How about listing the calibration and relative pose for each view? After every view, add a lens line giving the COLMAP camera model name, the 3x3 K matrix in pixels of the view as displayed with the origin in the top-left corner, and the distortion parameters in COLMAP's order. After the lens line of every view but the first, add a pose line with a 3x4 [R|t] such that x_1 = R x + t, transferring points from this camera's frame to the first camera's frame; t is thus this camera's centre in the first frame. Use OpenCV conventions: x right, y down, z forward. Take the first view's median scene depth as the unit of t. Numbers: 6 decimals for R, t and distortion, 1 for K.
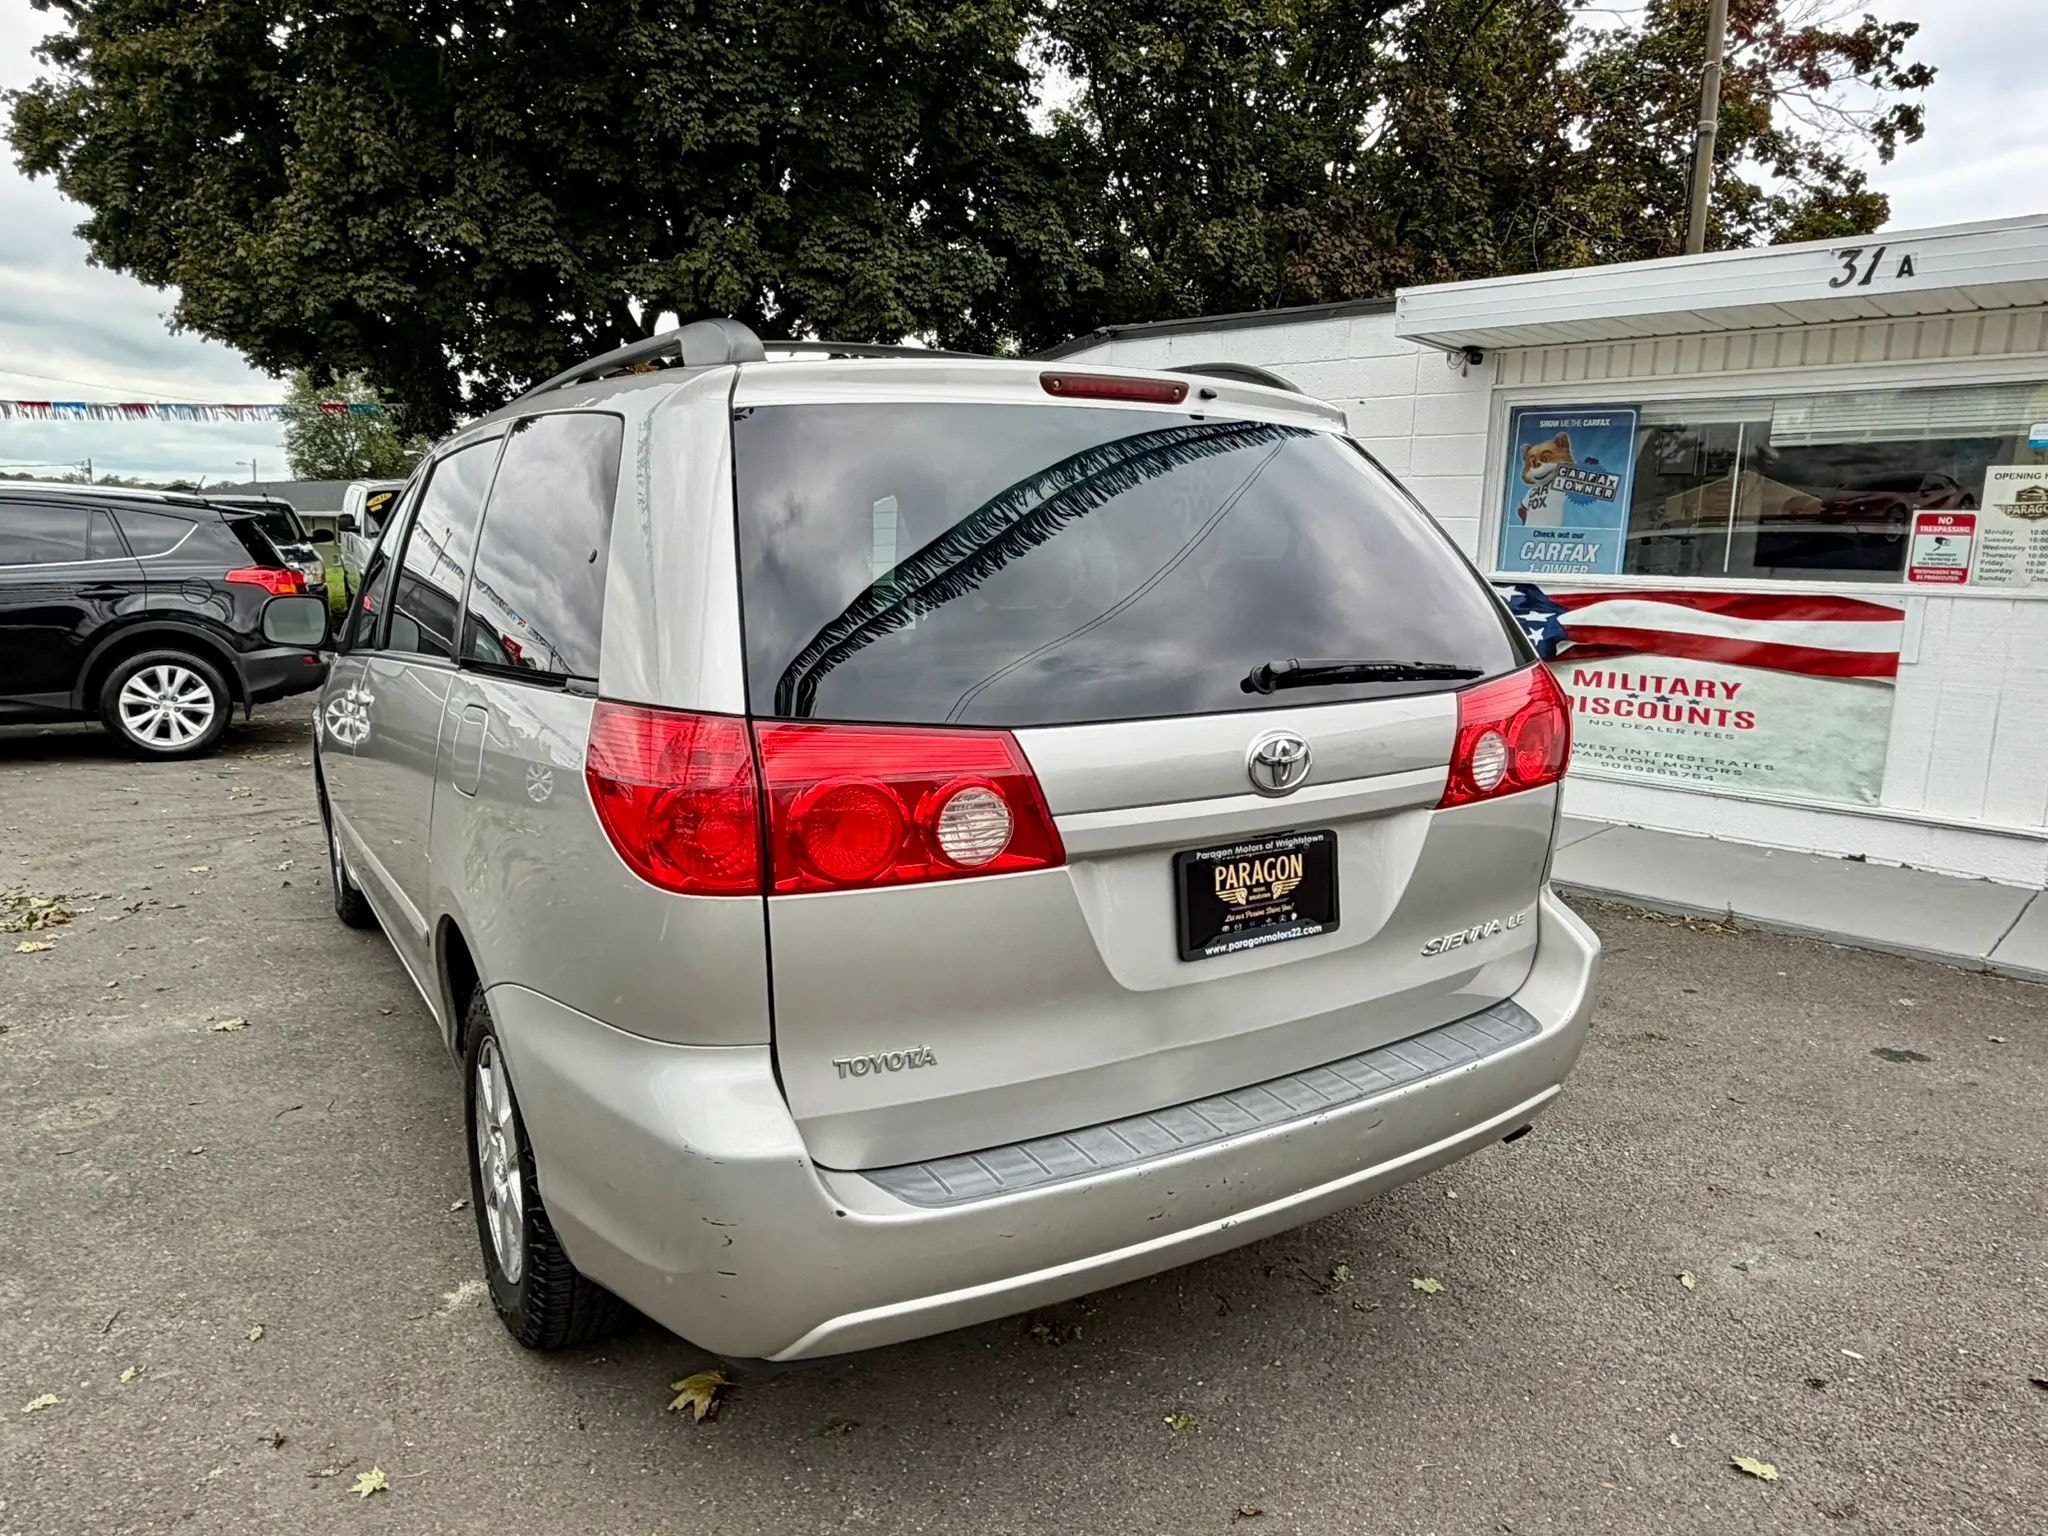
lens RADIAL K [[1349.1, 0, 1011.3], [0, 1349.1, 779.2], [0, 0, 1]] dist [-0.001892, 0.000756]
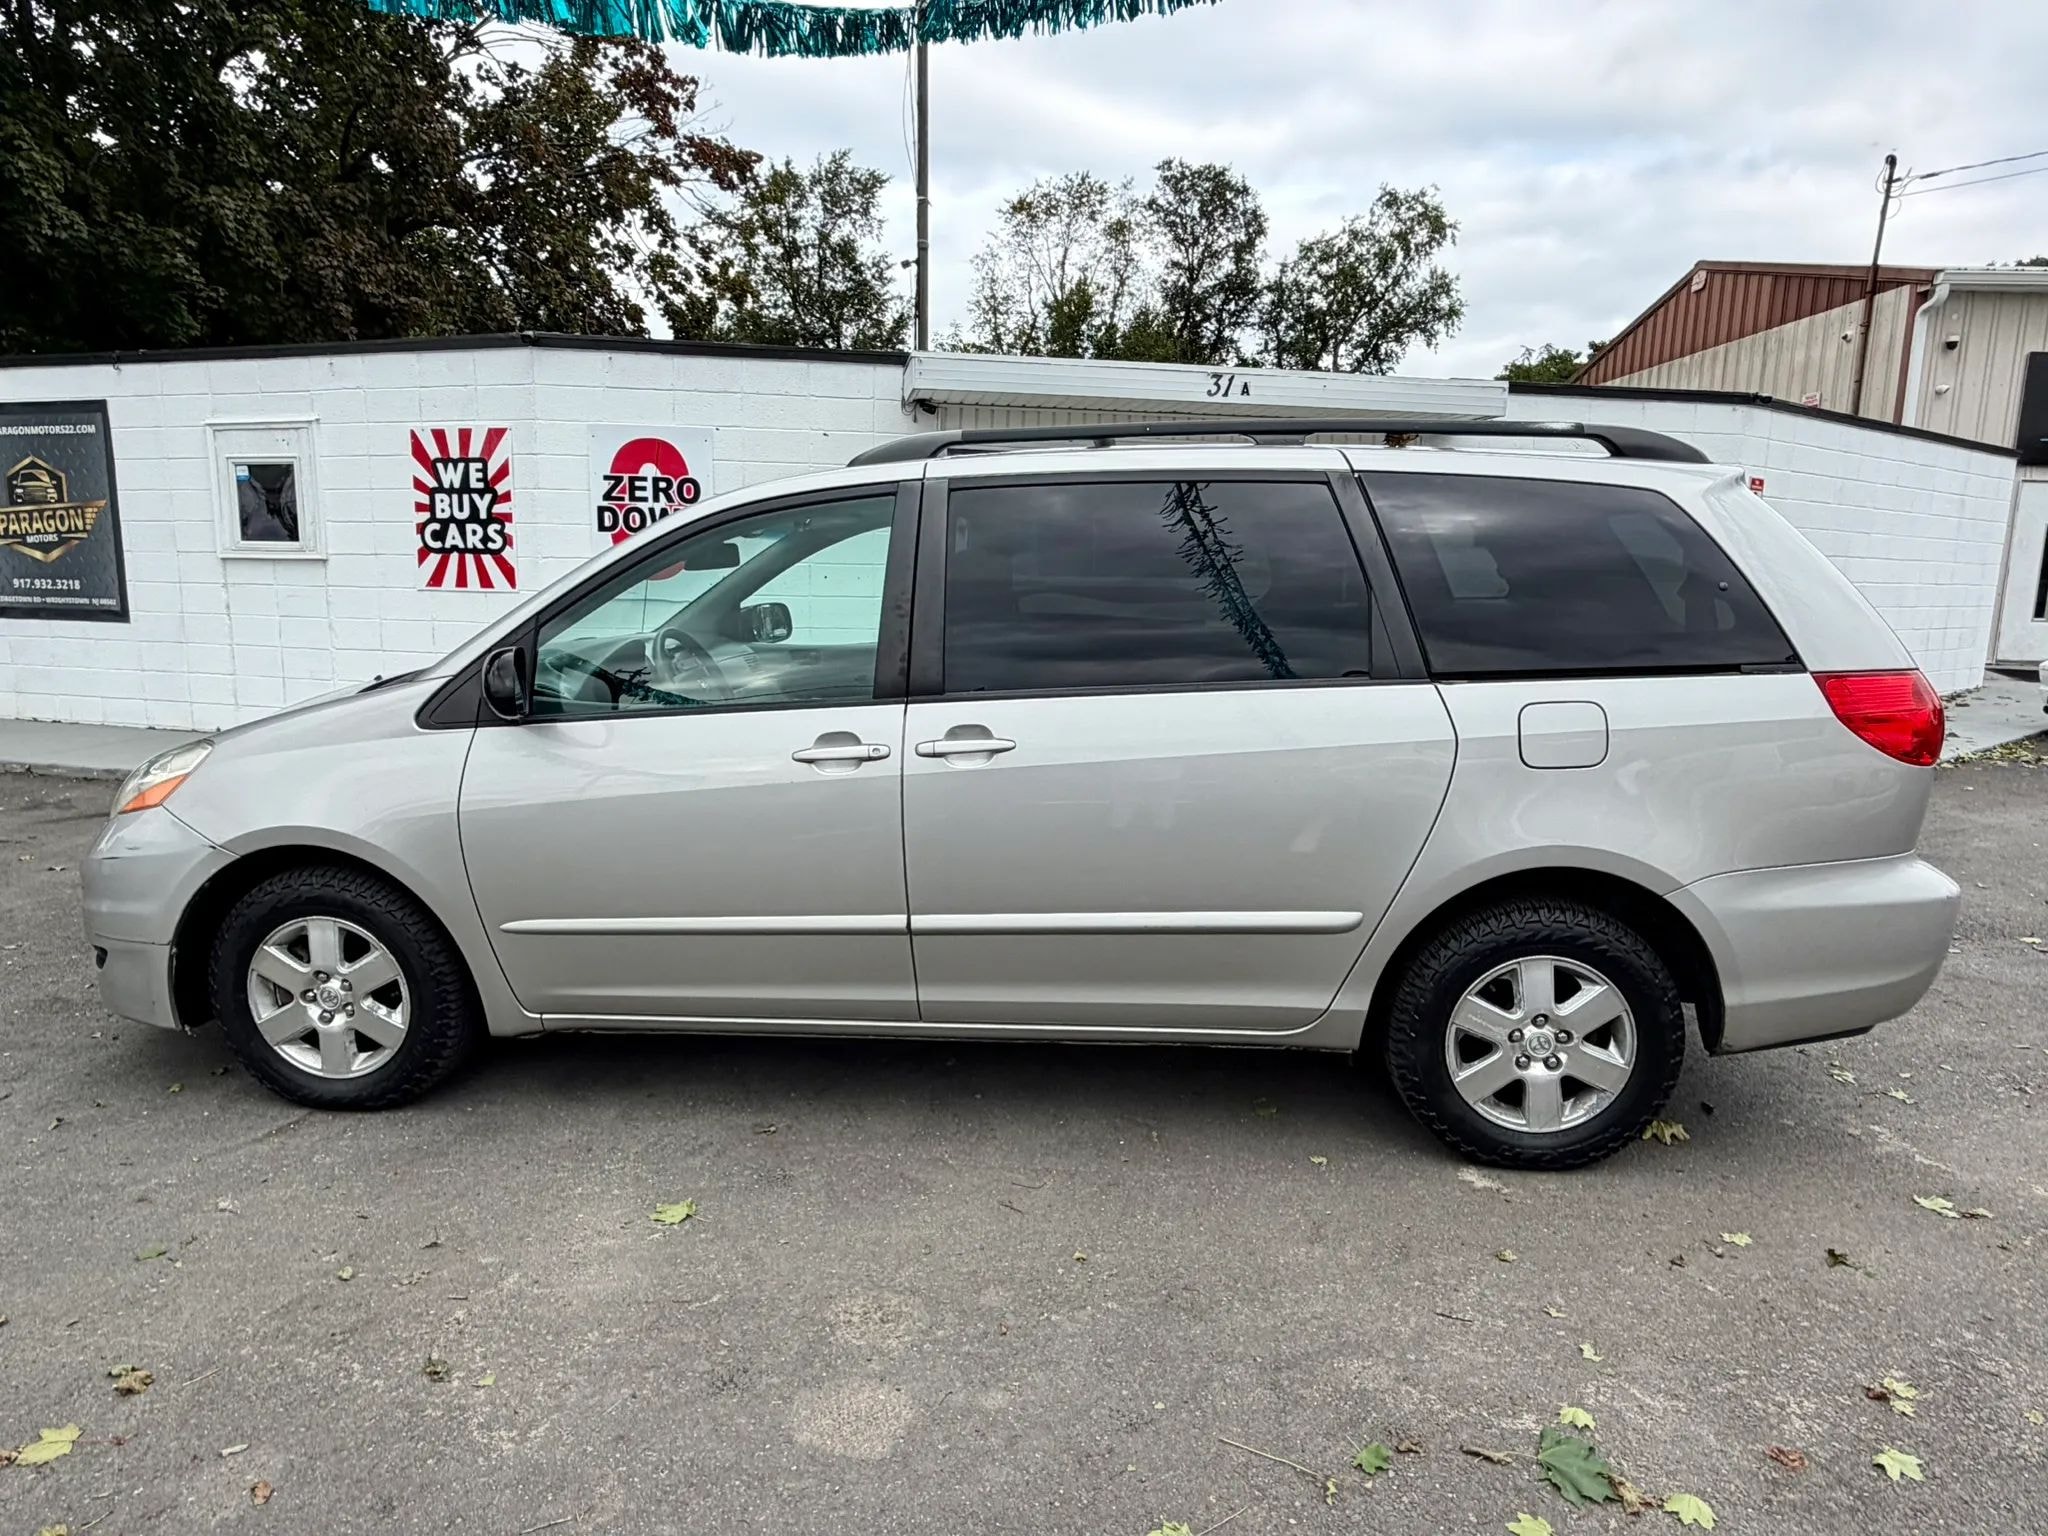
lens RADIAL K [[1235.0, 0, 1026.6], [0, 1235.0, 764.7], [0, 0, 1]] dist [0.001389, -0.013241]
pose [[0.582573, -0.144143, 0.799894, -0.773867], [0.137597, 0.987434, 0.077725, -0.073427], [-0.801047, 0.064782, 0.595086, 0.324391]]
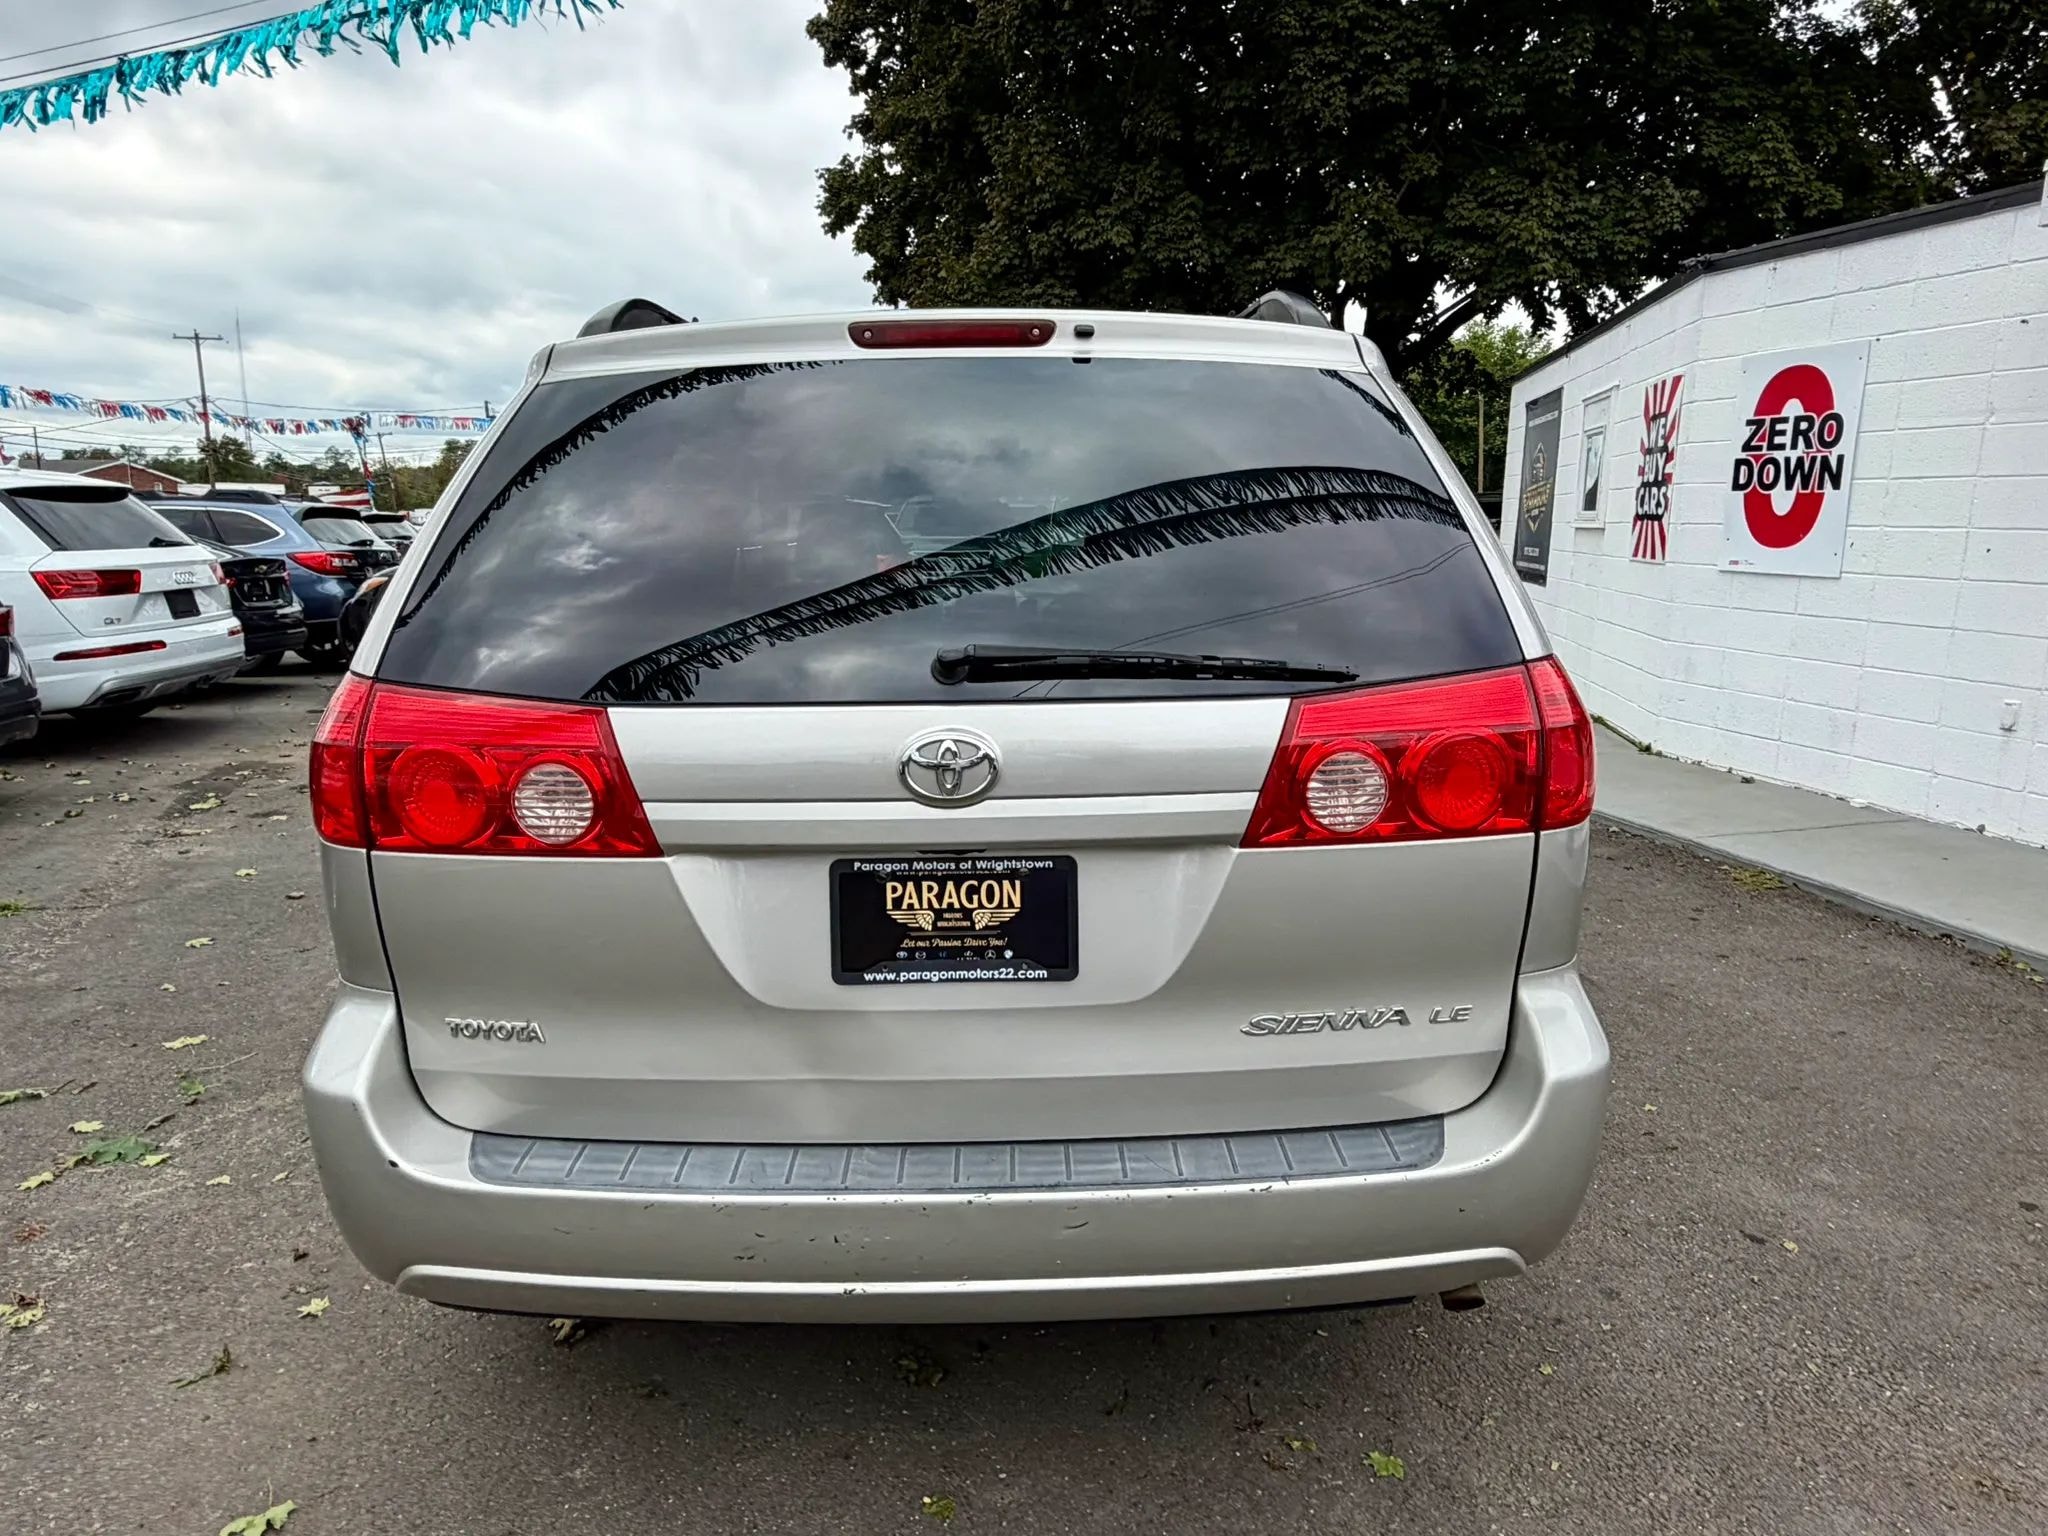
lens RADIAL K [[1349.1, 0, 1011.3], [0, 1349.1, 779.2], [0, 0, 1]] dist [-0.001892, 0.000756]
pose [[0.857016, 0.084025, -0.508393, 0.256362], [-0.078054, 0.996399, 0.033102, -0.013827], [0.509344, 0.011313, 0.860489, 0.115714]]
